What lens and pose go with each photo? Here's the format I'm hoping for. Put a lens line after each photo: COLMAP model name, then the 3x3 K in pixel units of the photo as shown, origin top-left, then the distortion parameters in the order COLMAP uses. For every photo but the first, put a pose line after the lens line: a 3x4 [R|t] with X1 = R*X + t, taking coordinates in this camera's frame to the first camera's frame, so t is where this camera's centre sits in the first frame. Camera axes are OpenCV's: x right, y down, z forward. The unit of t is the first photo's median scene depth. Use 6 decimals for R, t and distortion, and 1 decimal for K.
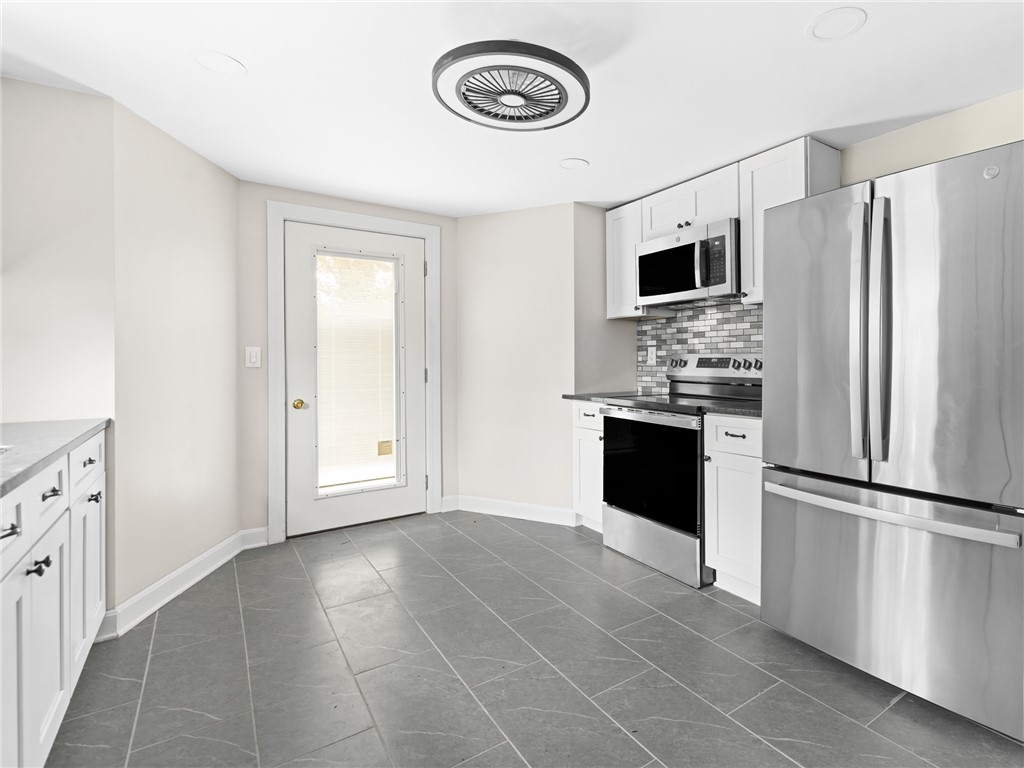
lens RADIAL K [[515.6, 0, 571.4], [0, 515.6, 358.8], [0, 0, 1]] dist [0.001816, -0.001219]
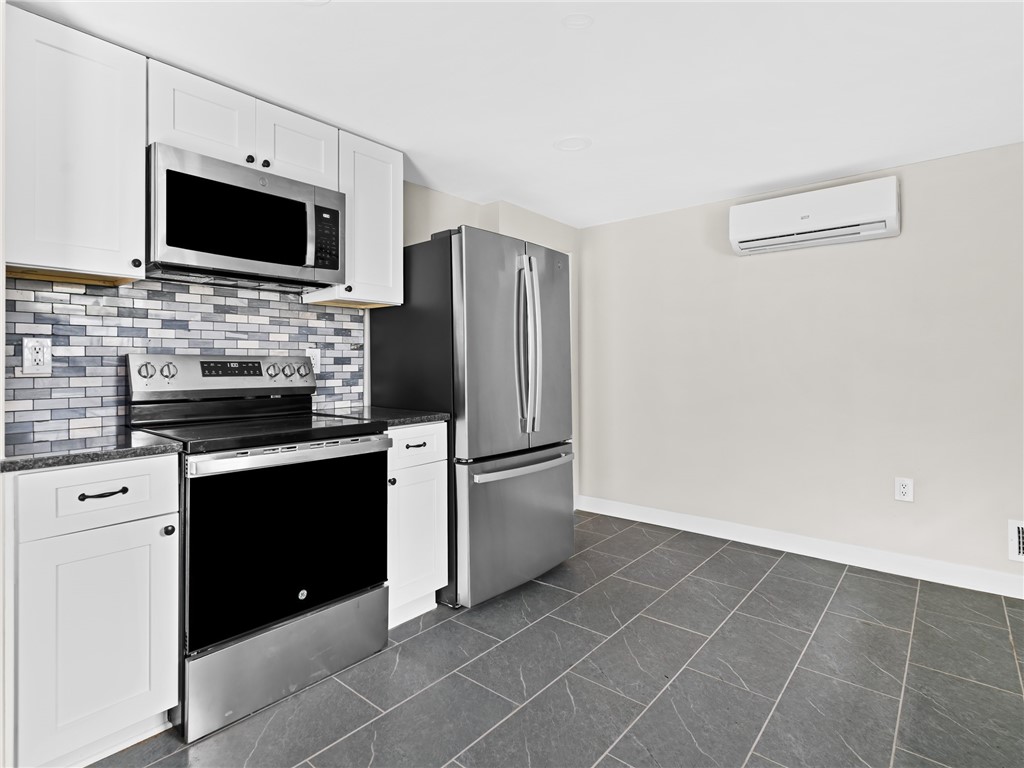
lens RADIAL K [[534.2, 0, 466.5], [0, 534.2, 356.0], [0, 0, 1]] dist [0.001646, -0.000083]
pose [[-0.215996, 0.016457, 0.976256, -0.482585], [-0.001340, 0.999852, -0.017151, 0.002240], [-0.976393, -0.005013, -0.215942, 0.836839]]
